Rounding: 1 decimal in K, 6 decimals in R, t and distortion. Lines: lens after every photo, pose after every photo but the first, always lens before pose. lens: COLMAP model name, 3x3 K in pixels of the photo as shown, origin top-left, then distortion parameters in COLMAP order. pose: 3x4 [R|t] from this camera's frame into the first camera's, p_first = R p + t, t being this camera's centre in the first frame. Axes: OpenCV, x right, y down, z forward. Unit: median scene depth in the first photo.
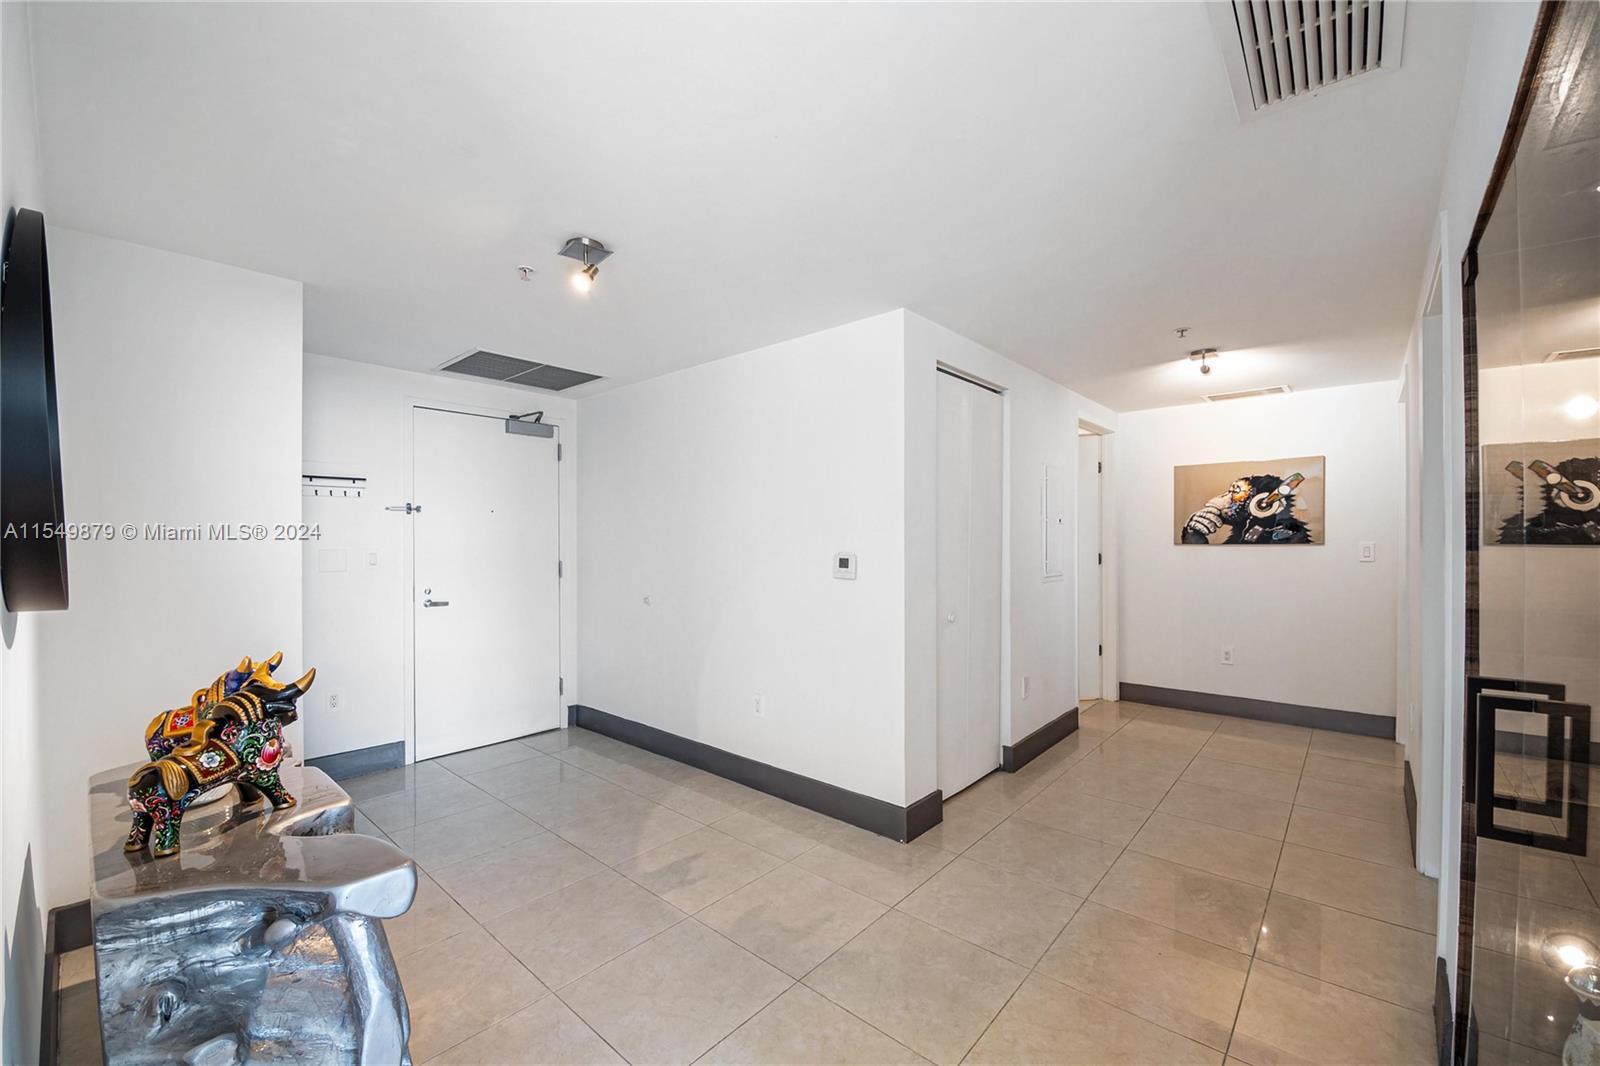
lens RADIAL K [[631.7, 0, 822.6], [0, 631.7, 540.5], [0, 0, 1]] dist [0.003205, -0.004075]
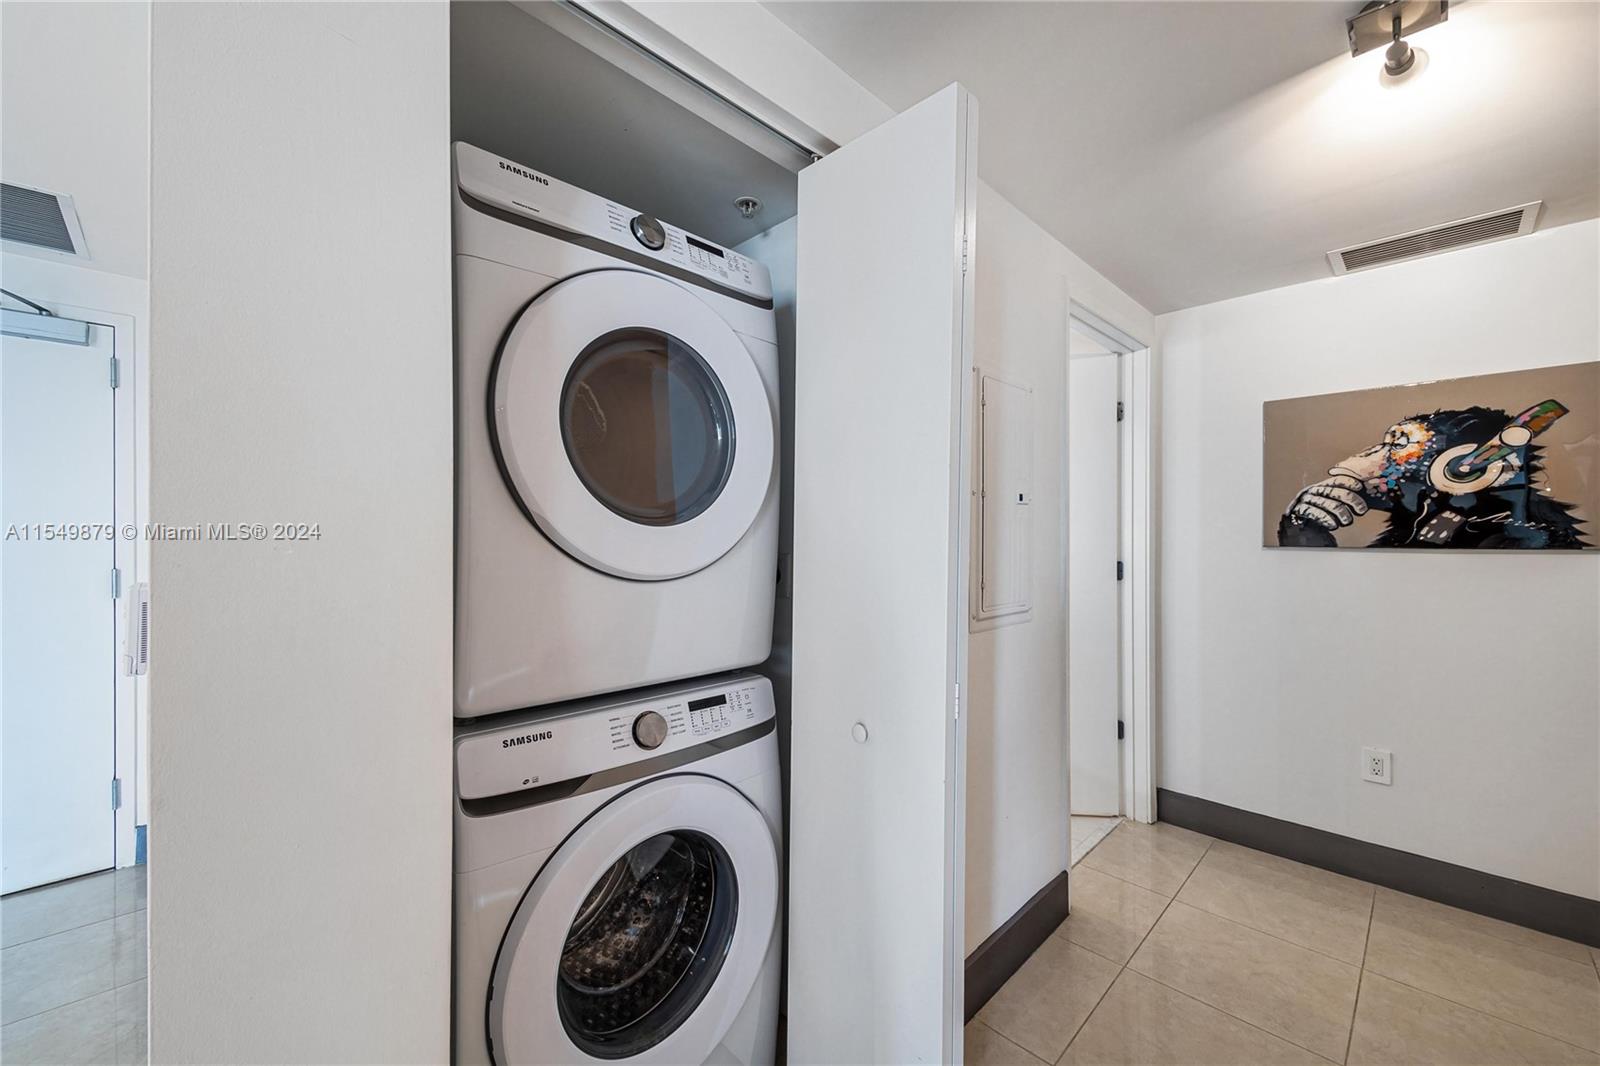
lens RADIAL K [[631.7, 0, 800.3], [0, 631.7, 532.2], [0, 0, 1]] dist [0.003205, -0.004075]
pose [[0.996230, 0.006471, -0.086512, 0.225051], [-0.006524, 0.999979, -0.000332, -0.003741], [0.086508, 0.000895, 0.996251, 0.462221]]
